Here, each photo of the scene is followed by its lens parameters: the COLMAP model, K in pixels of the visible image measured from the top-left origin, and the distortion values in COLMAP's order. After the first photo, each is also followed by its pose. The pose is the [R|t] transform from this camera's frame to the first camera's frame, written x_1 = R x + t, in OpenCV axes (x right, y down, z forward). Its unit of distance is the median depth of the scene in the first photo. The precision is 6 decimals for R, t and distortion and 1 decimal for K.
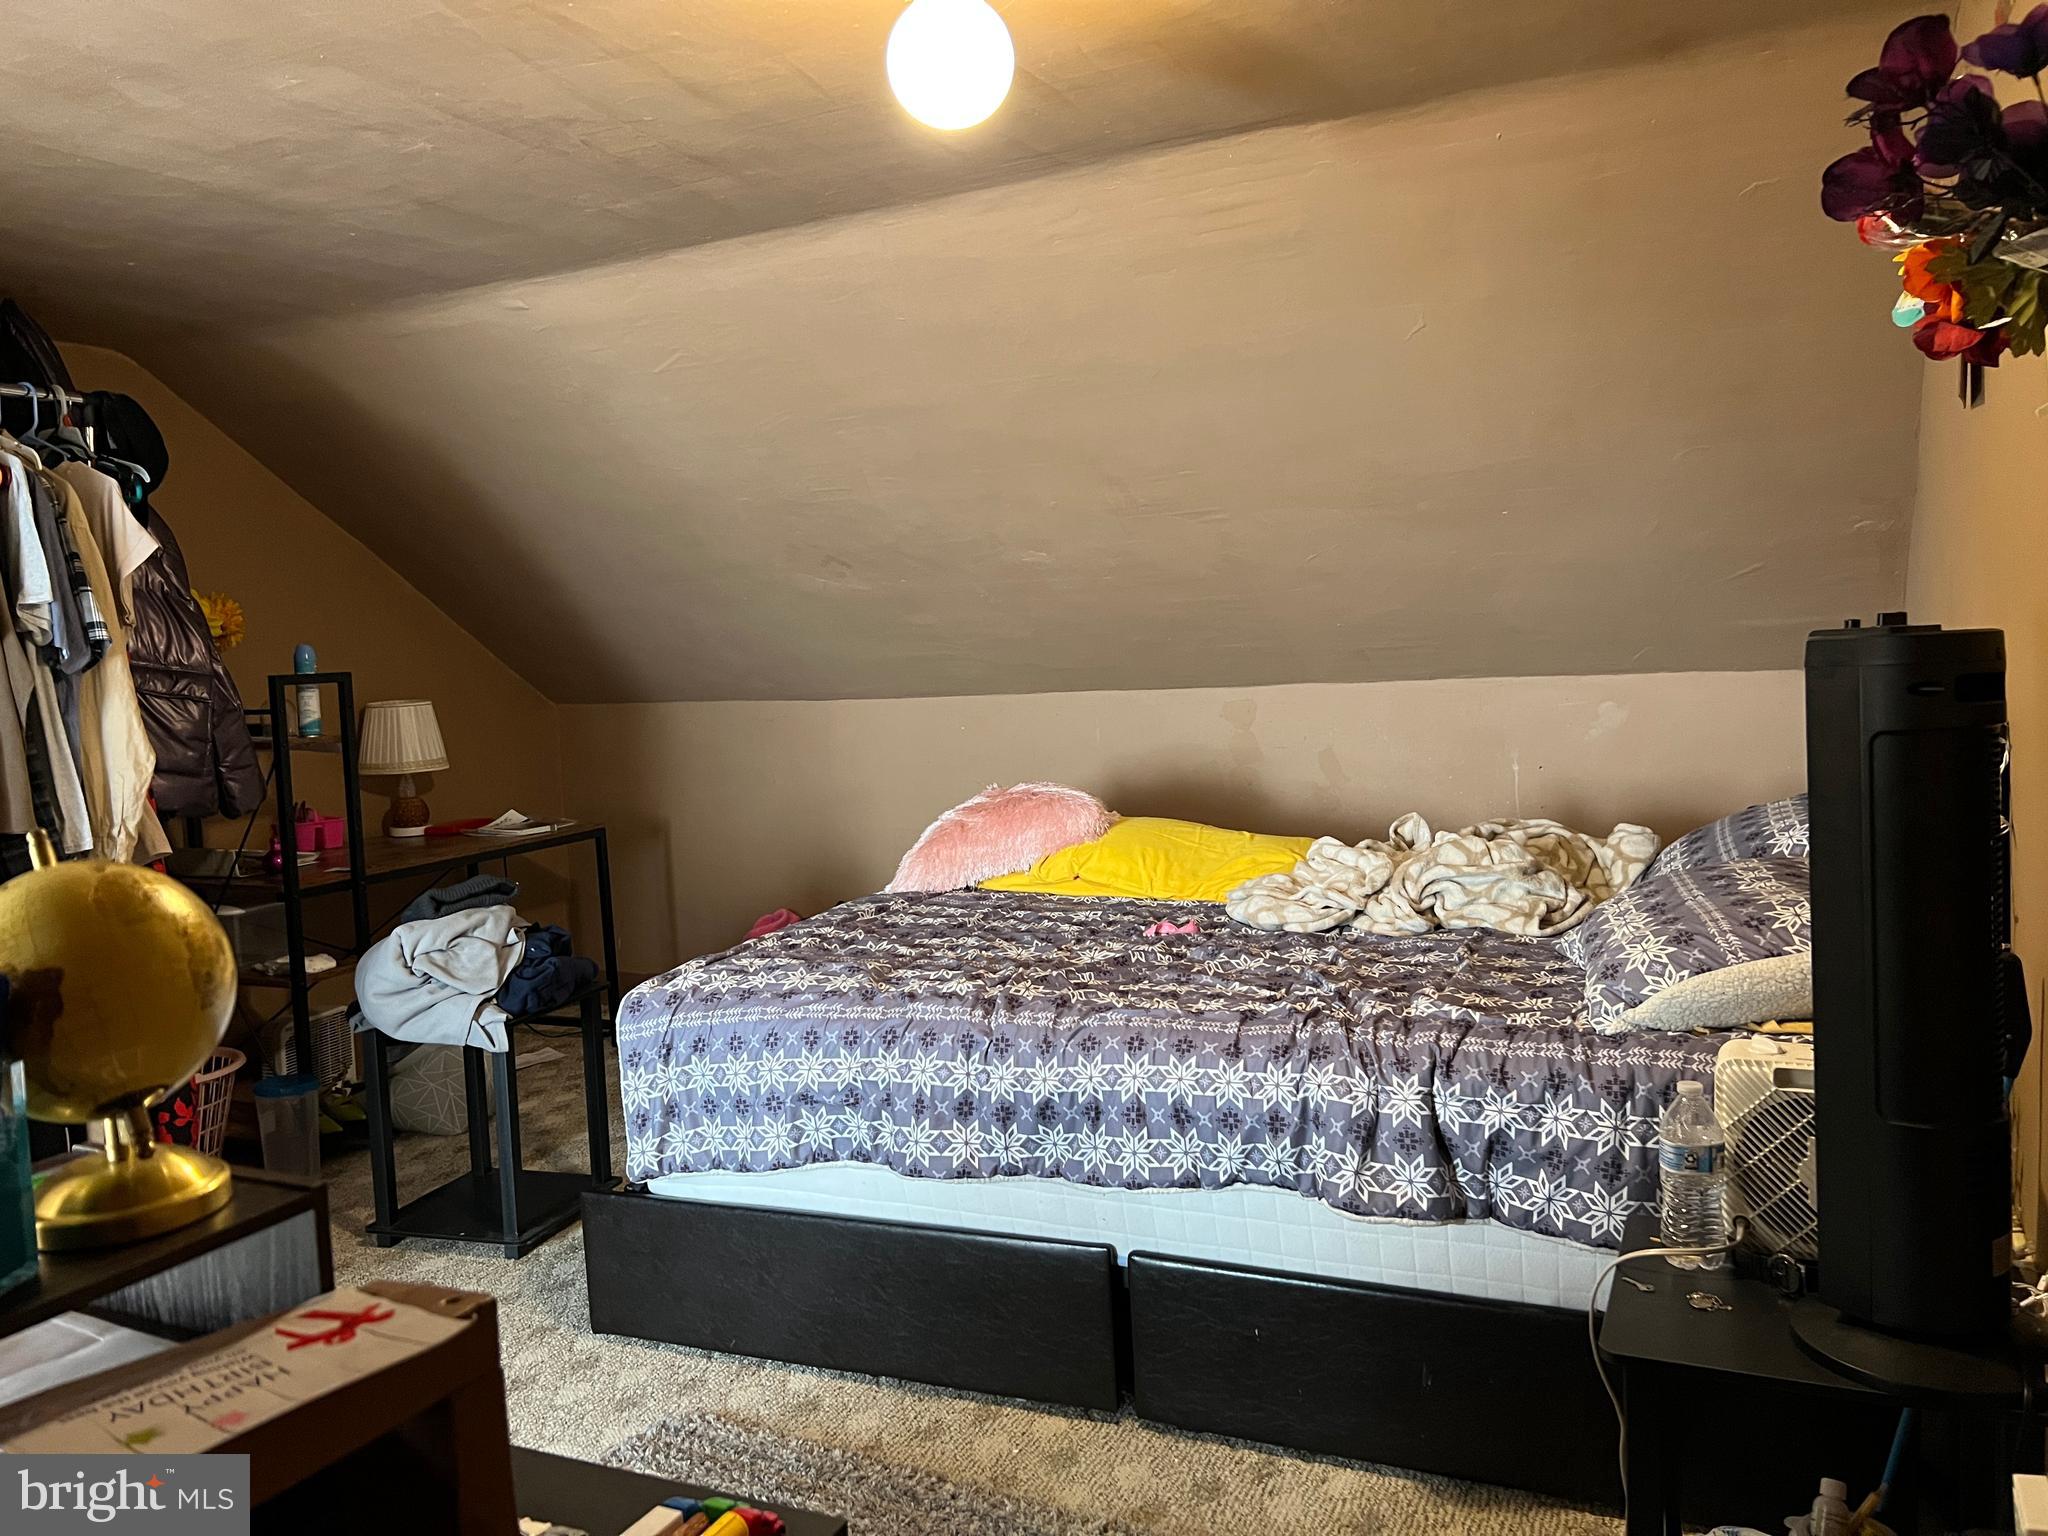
lens RADIAL K [[1556.5, 0, 1018.5], [0, 1556.5, 773.2], [0, 0, 1]] dist [0.089932, -0.092458]
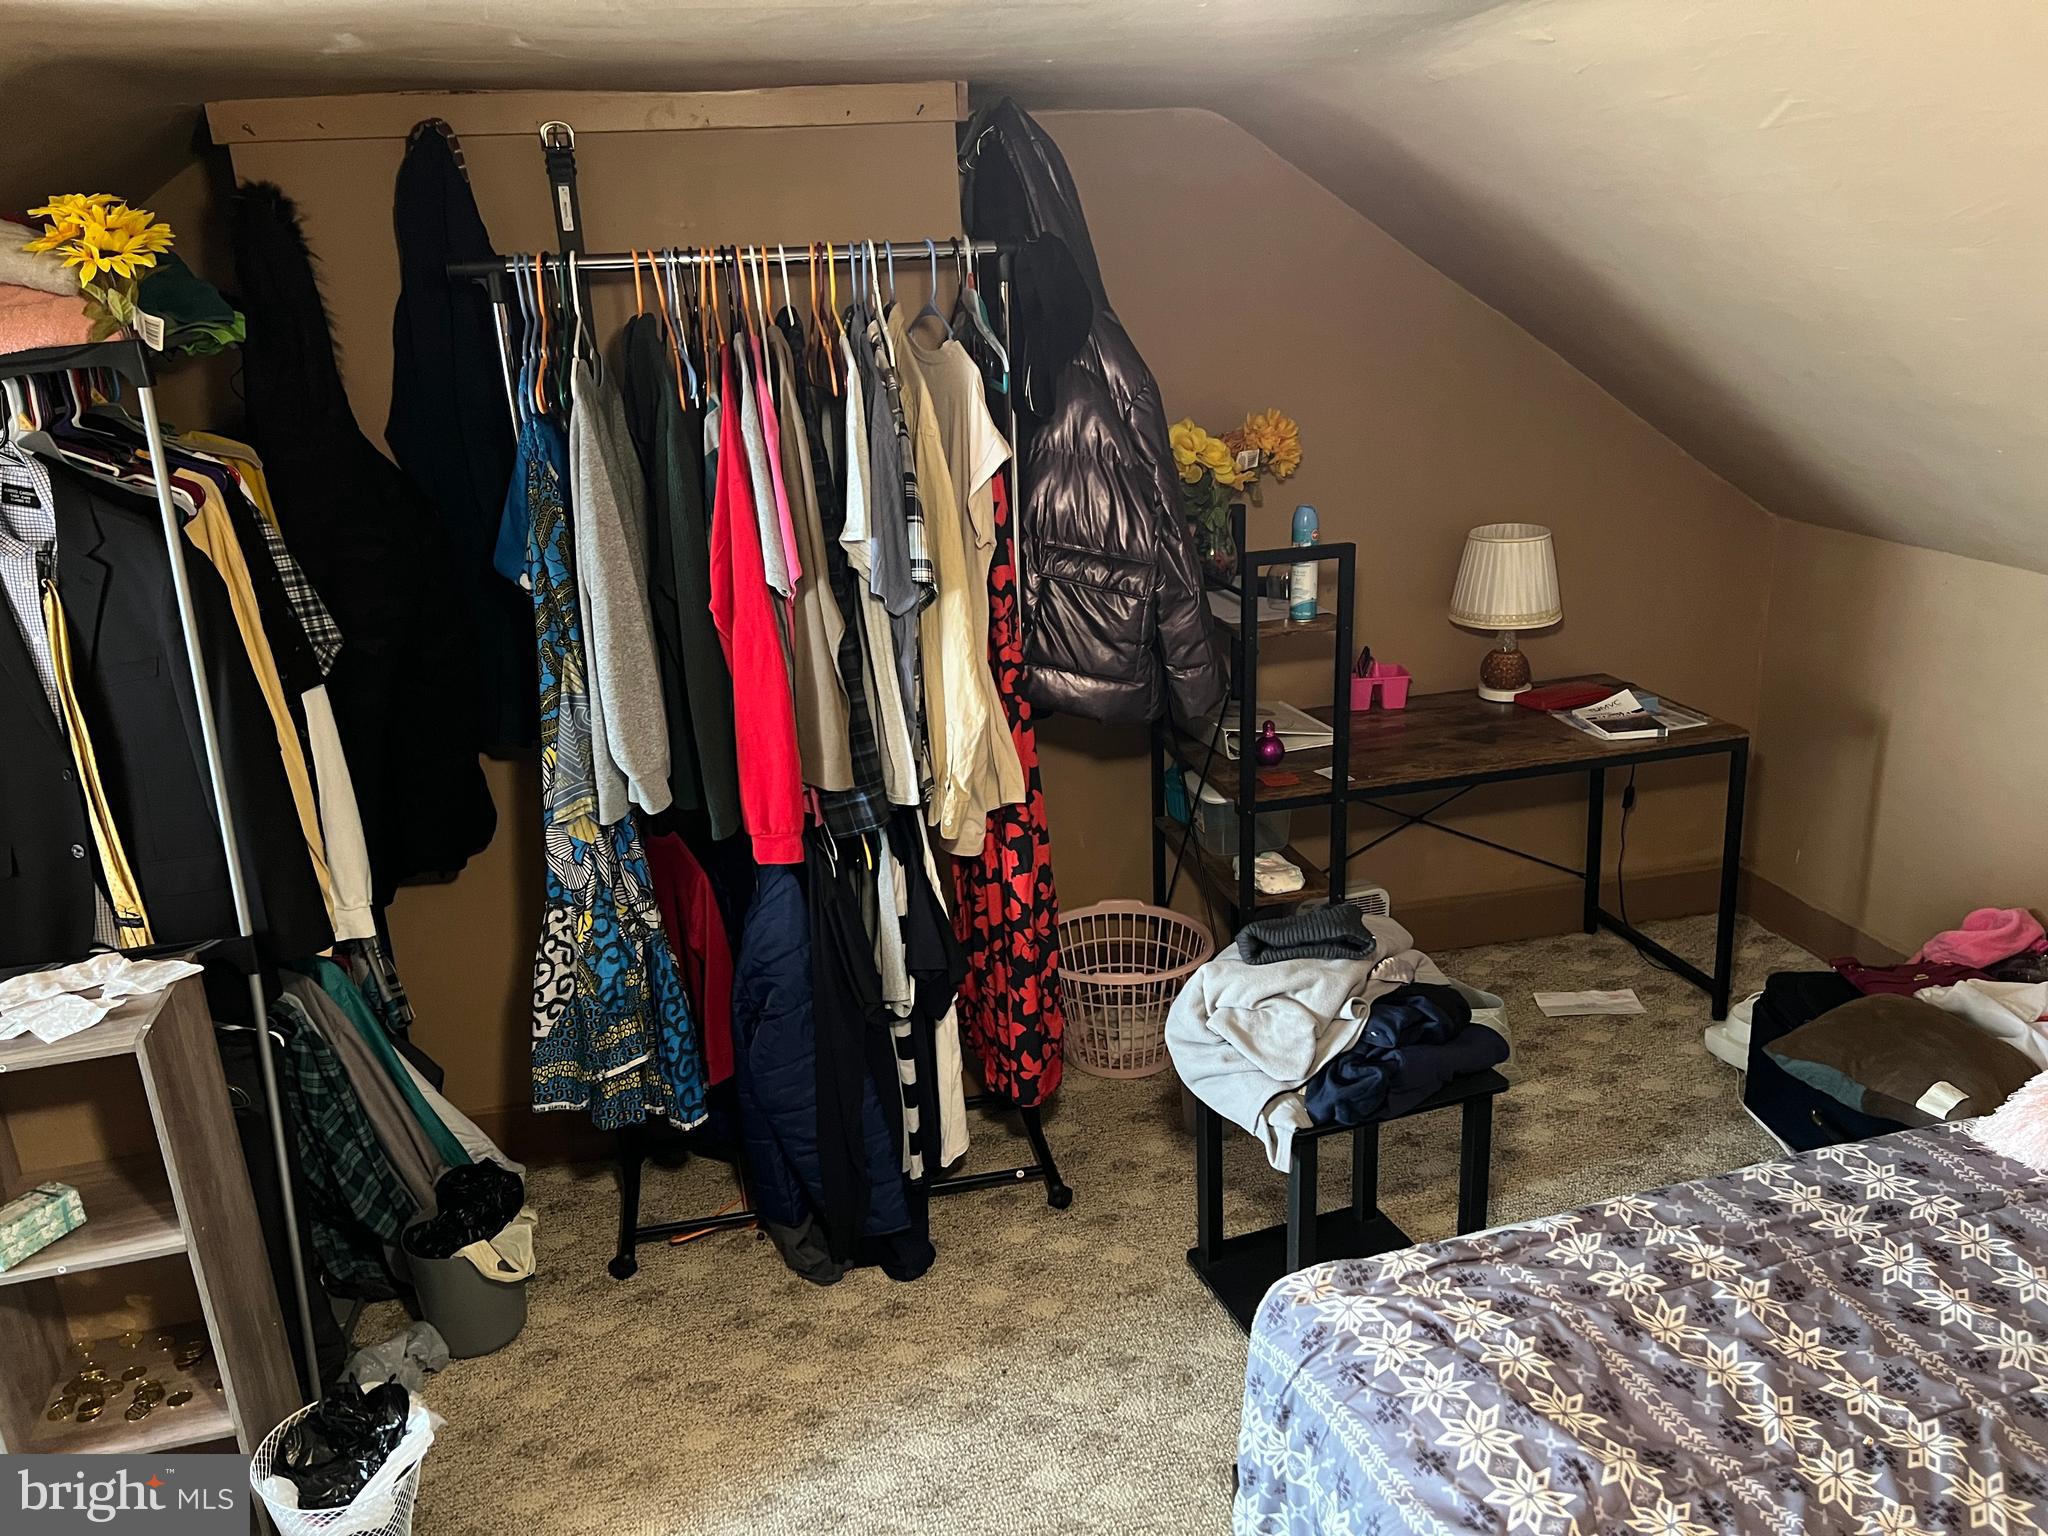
lens RADIAL K [[1570.1, 0, 1023.3], [0, 1570.1, 798.1], [0, 0, 1]] dist [0.082894, -0.001596]
pose [[0.623016, 0.271575, -0.733552, 0.098545], [-0.056380, 0.950946, 0.304175, -0.209872], [0.780175, -0.148148, 0.607766, 0.459180]]
